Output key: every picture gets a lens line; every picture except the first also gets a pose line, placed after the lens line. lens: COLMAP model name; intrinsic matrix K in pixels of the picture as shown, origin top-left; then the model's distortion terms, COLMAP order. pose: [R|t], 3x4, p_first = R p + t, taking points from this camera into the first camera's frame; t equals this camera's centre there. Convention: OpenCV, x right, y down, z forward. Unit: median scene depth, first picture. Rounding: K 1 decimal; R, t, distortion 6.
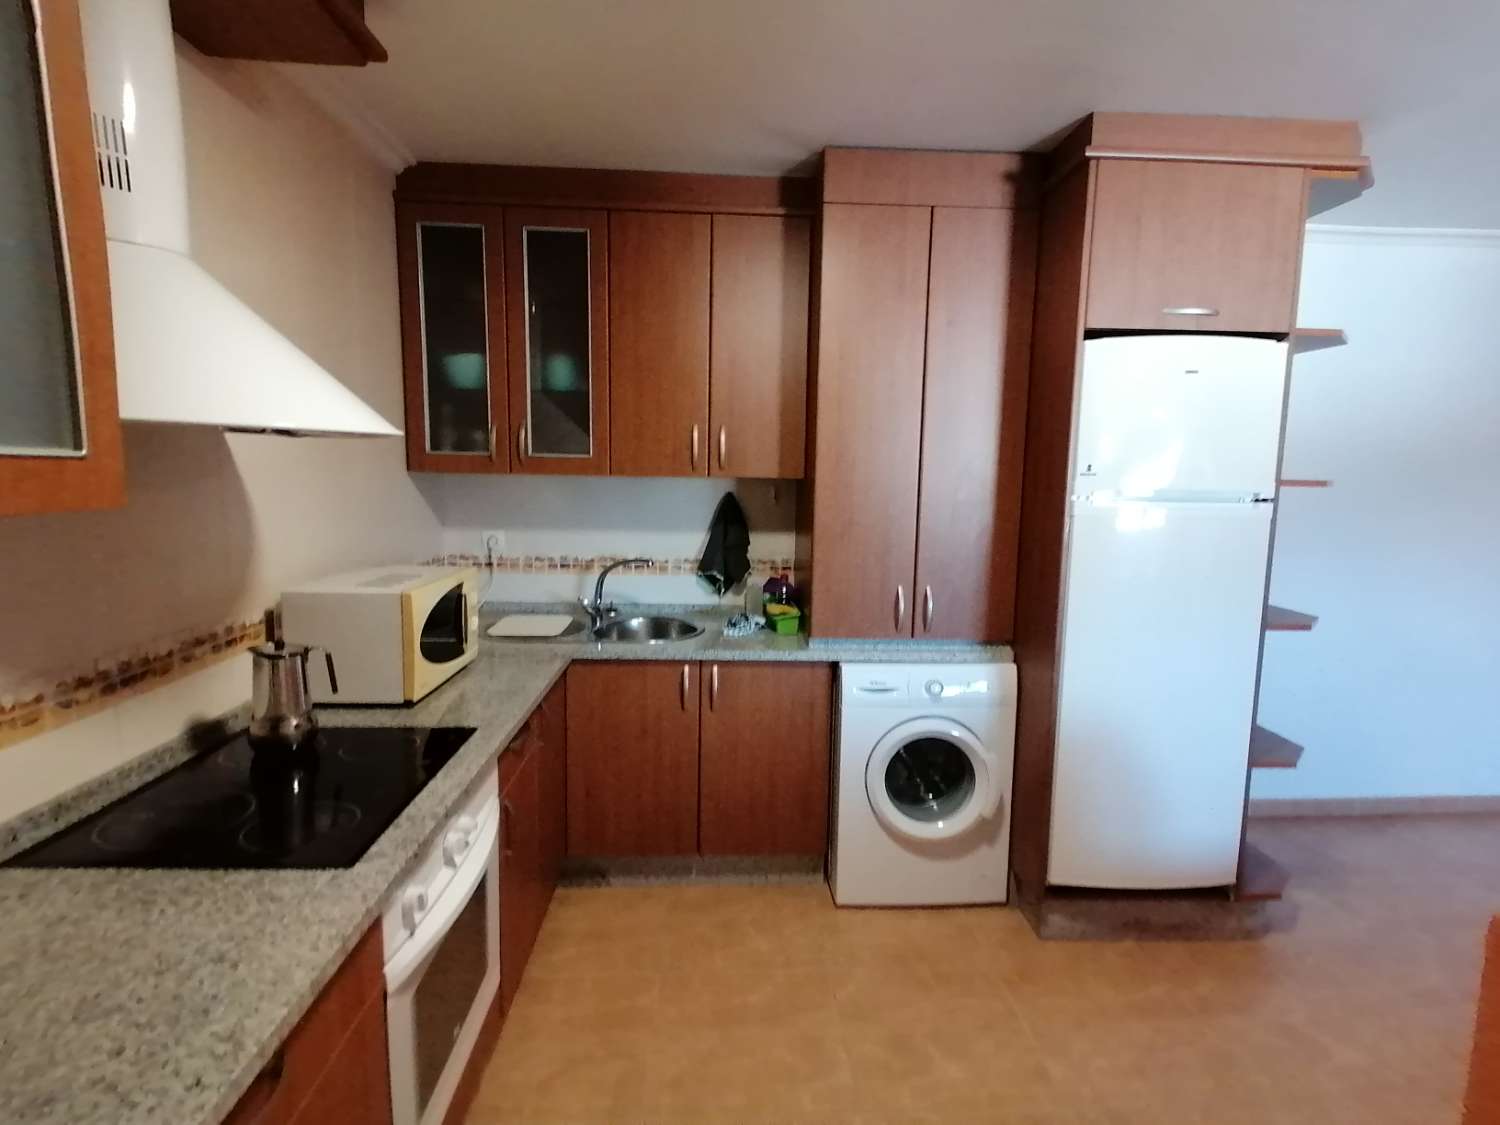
lens RADIAL K [[744.7, 0, 746.8], [0, 744.7, 559.1], [0, 0, 1]] dist [0.031579, -0.027933]
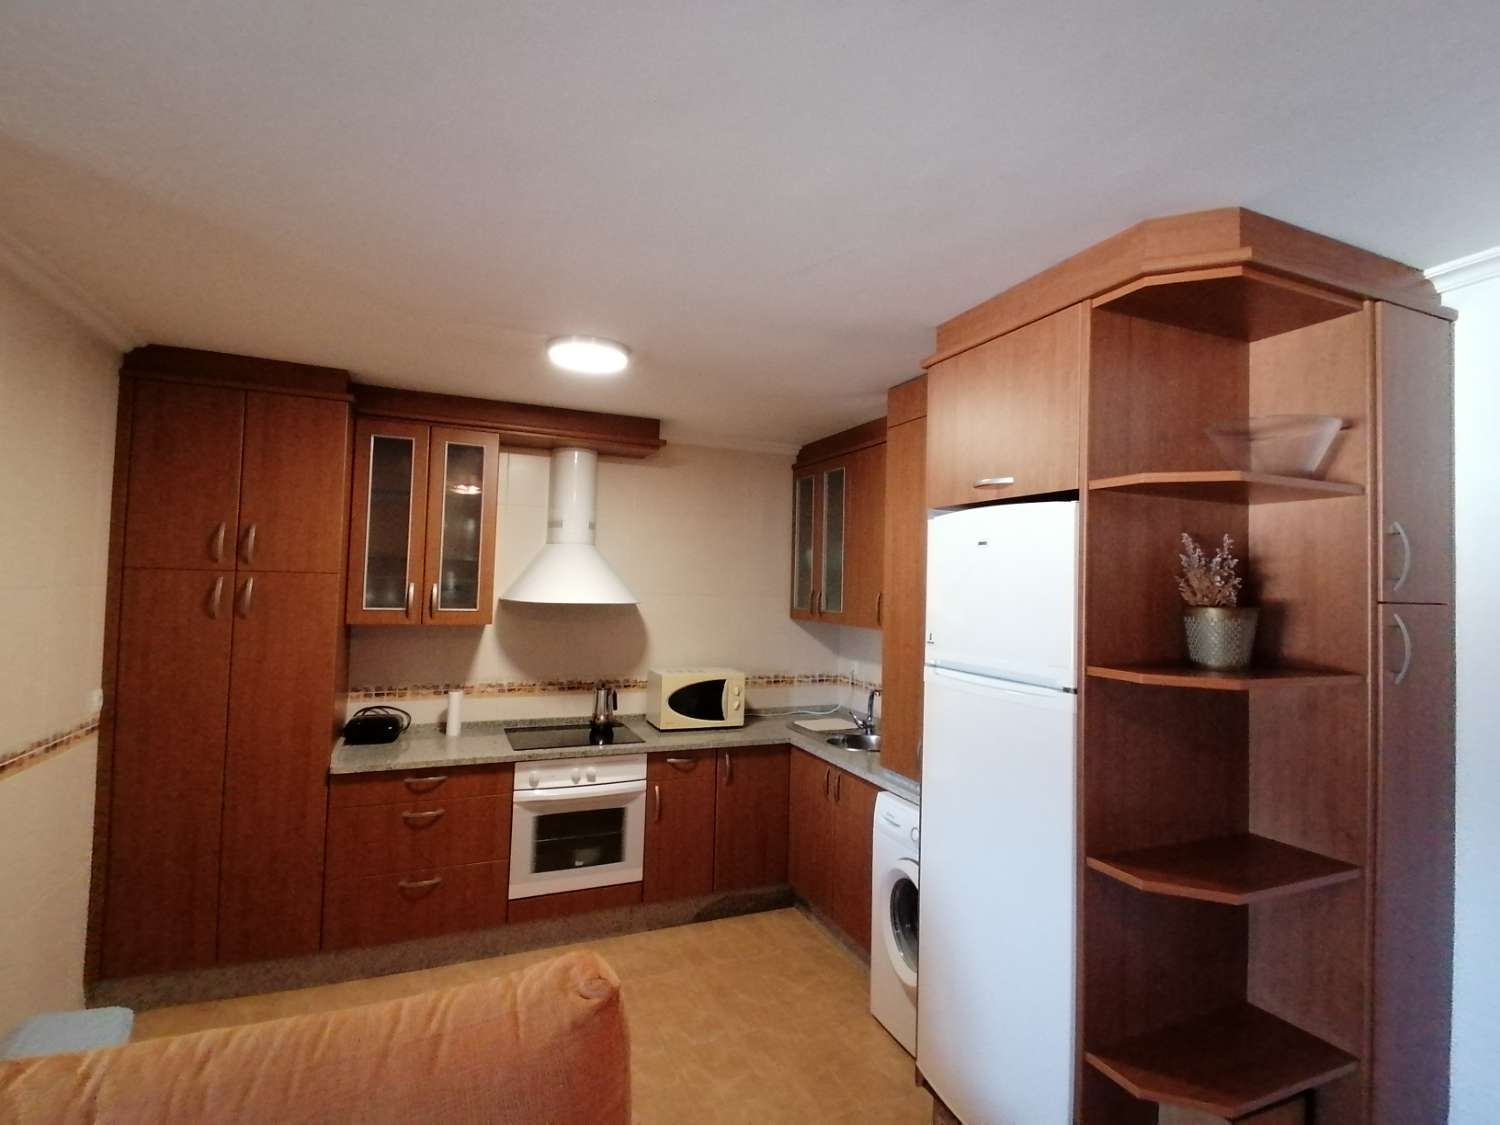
lens RADIAL K [[744.7, 0, 764.0], [0, 744.7, 553.0], [0, 0, 1]] dist [0.031579, -0.027933]
pose [[0.355994, -0.048950, -0.933205, 1.429419], [-0.137992, 0.984926, -0.104304, -0.100802], [0.924244, 0.165907, 0.343873, 0.421948]]
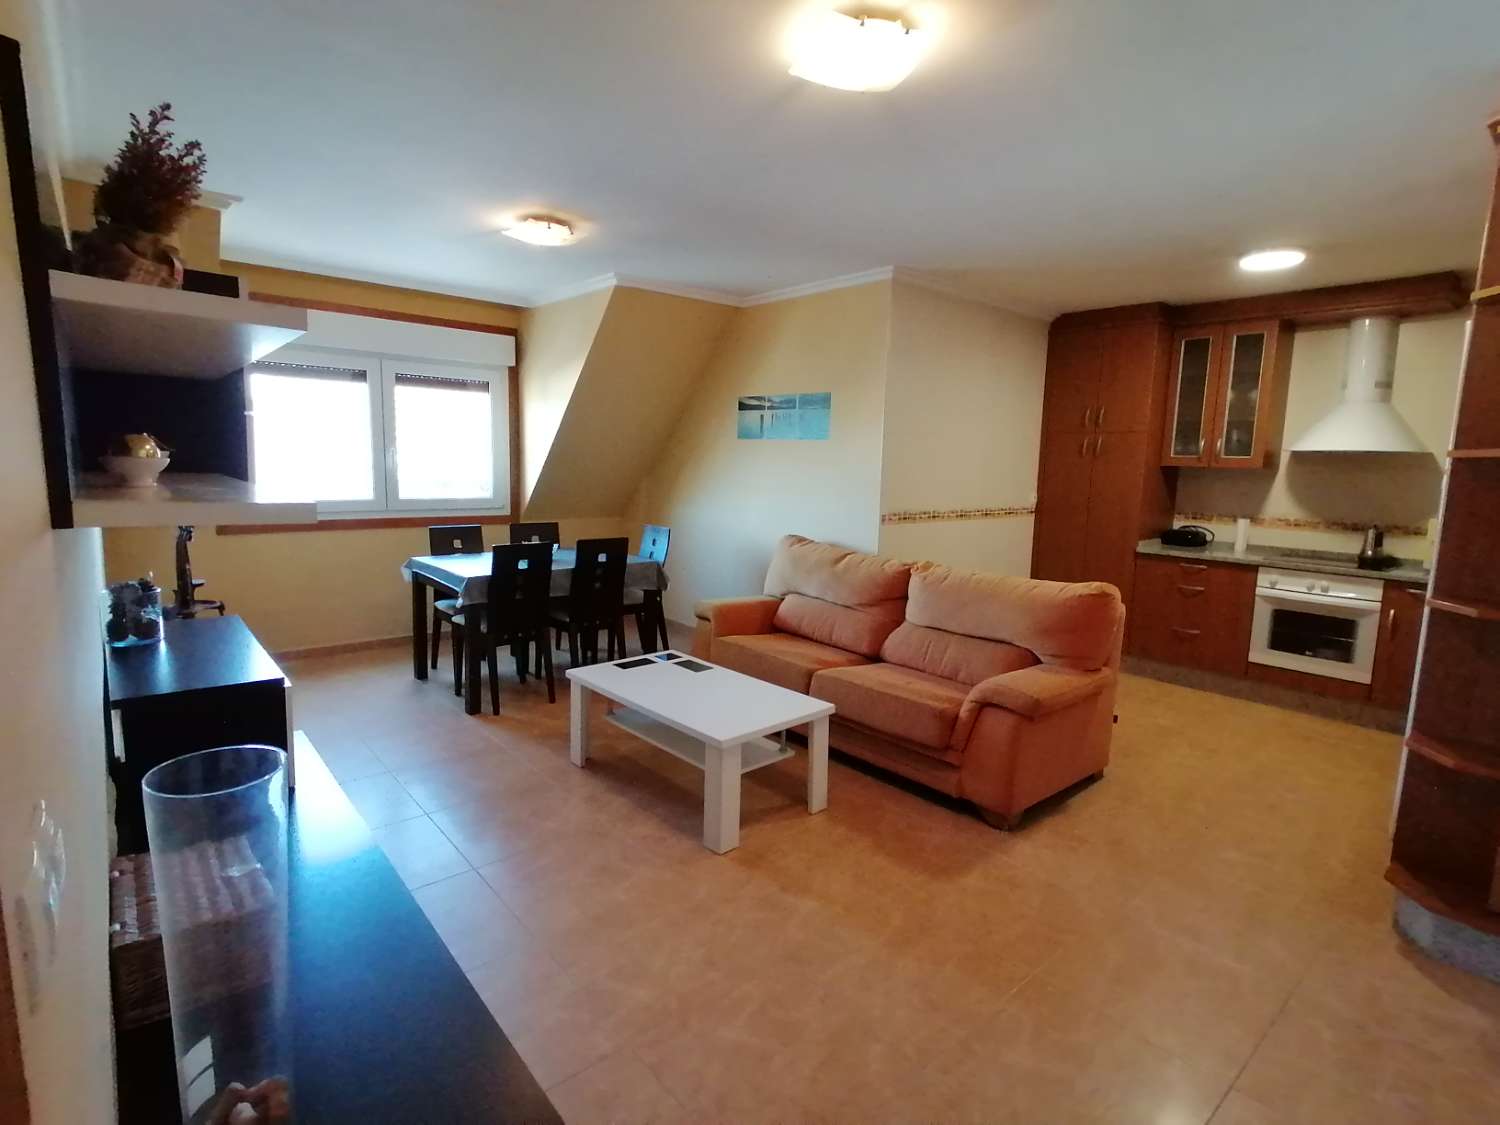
lens RADIAL K [[744.7, 0, 756.1], [0, 744.7, 555.0], [0, 0, 1]] dist [0.031579, -0.027933]
pose [[-0.784717, 0.037878, -0.618696, 2.238377], [-0.119826, 0.970034, 0.211368, -0.074853], [0.608162, 0.239999, -0.756663, 1.310851]]
